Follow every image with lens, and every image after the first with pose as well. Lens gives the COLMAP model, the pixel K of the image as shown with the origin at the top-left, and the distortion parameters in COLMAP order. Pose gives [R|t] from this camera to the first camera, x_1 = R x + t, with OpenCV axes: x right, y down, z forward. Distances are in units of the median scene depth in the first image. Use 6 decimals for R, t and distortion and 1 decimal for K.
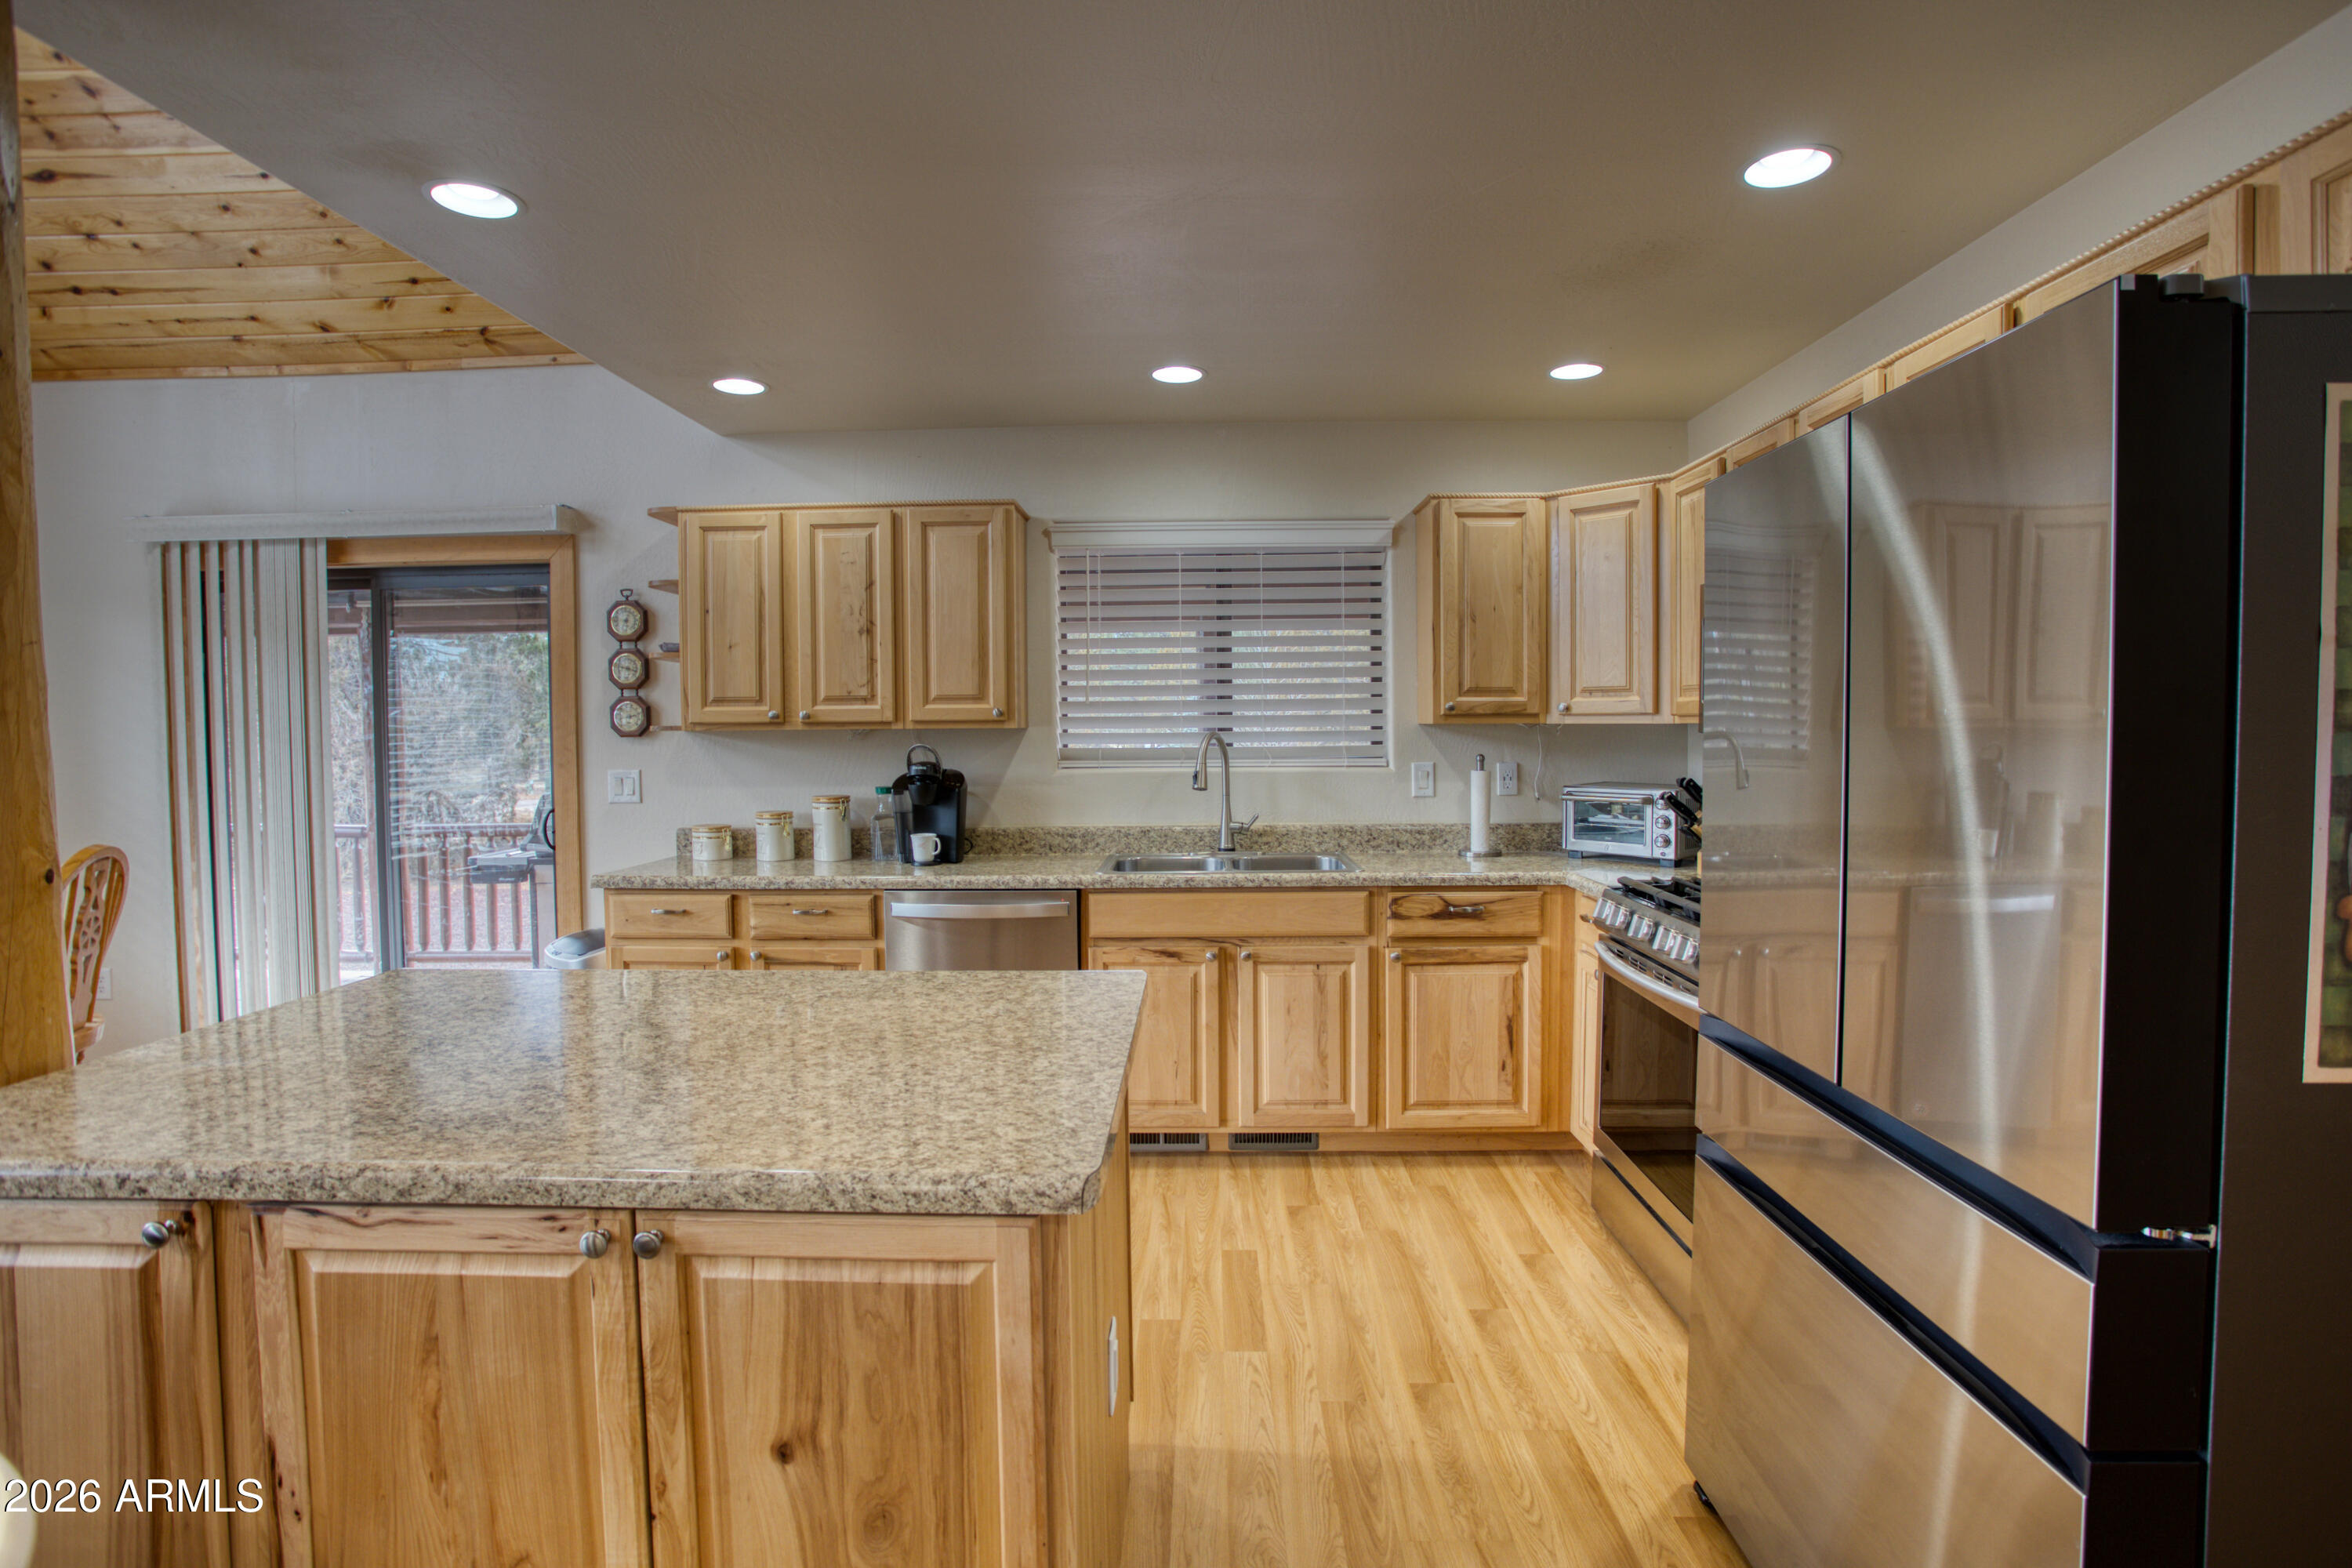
lens RADIAL K [[1154.3, 0, 1181.9], [0, 1154.3, 768.8], [0, 0, 1]] dist [-0.057342, 0.024701]
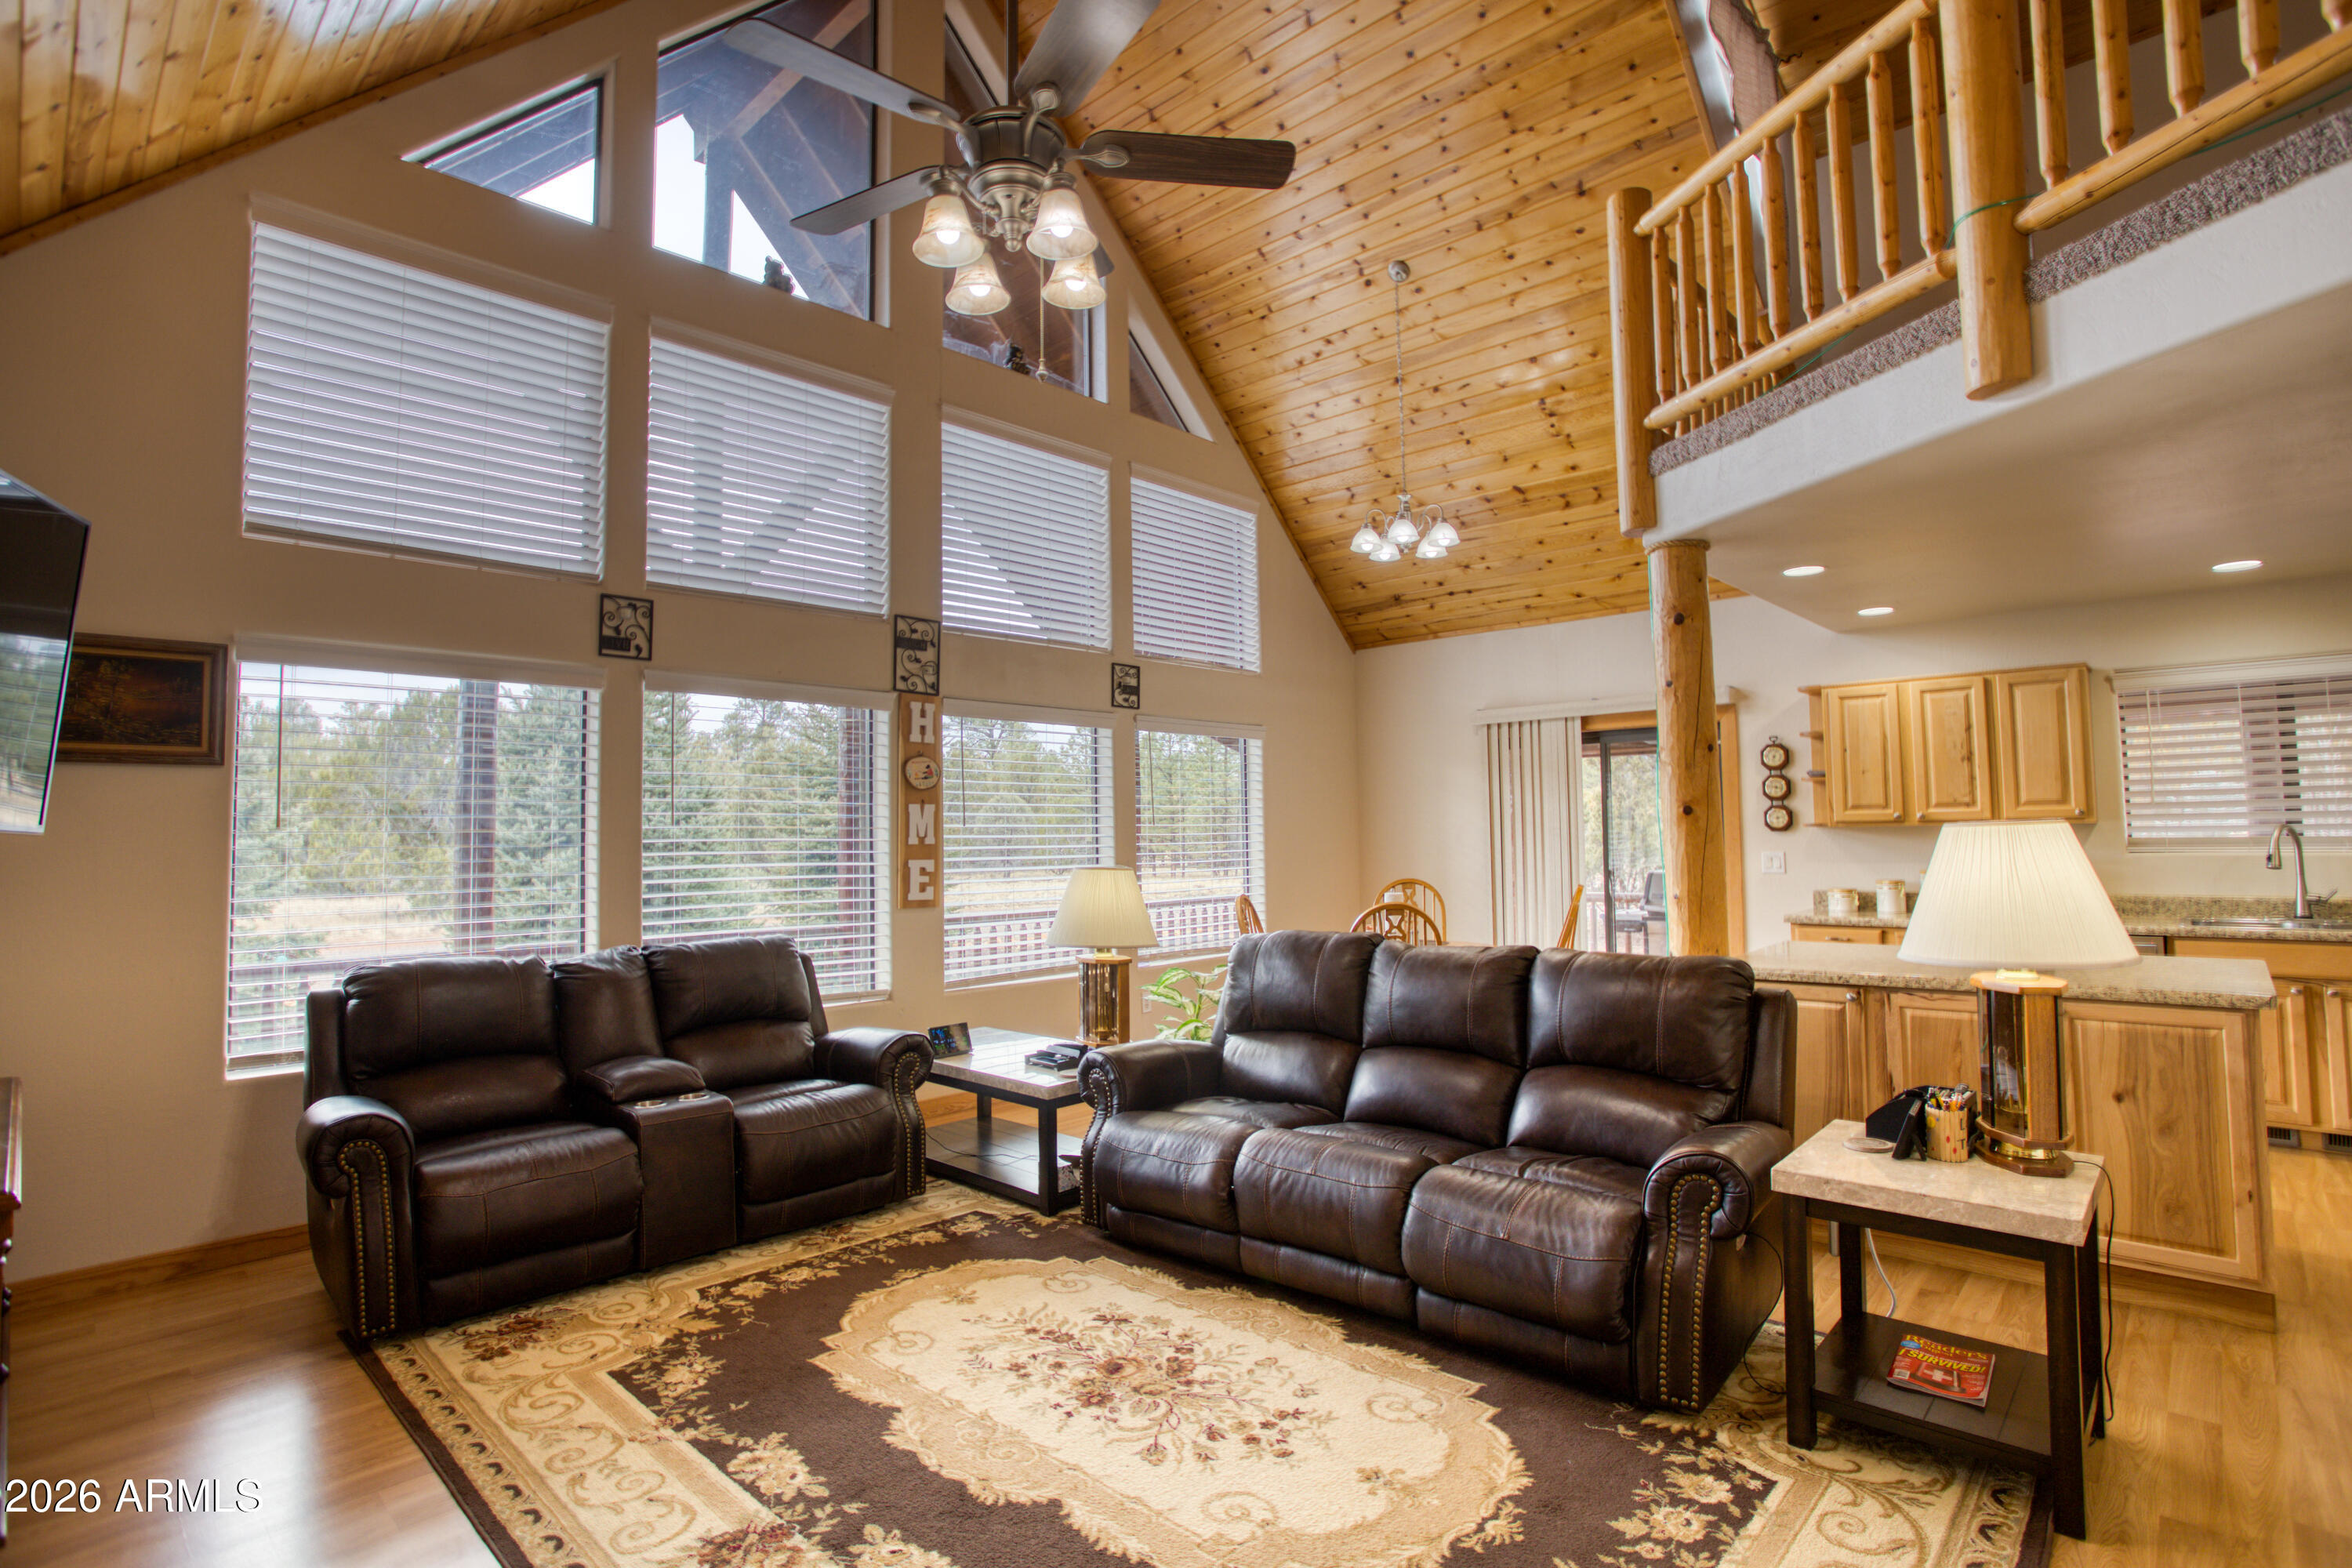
lens RADIAL K [[1154.3, 0, 1181.9], [0, 1154.3, 768.8], [0, 0, 1]] dist [-0.057342, 0.024701]
pose [[0.751082, -0.040431, -0.658970, -0.074530], [-0.014437, 0.996879, -0.077618, 0.021801], [0.660051, 0.067811, 0.748154, -0.767172]]
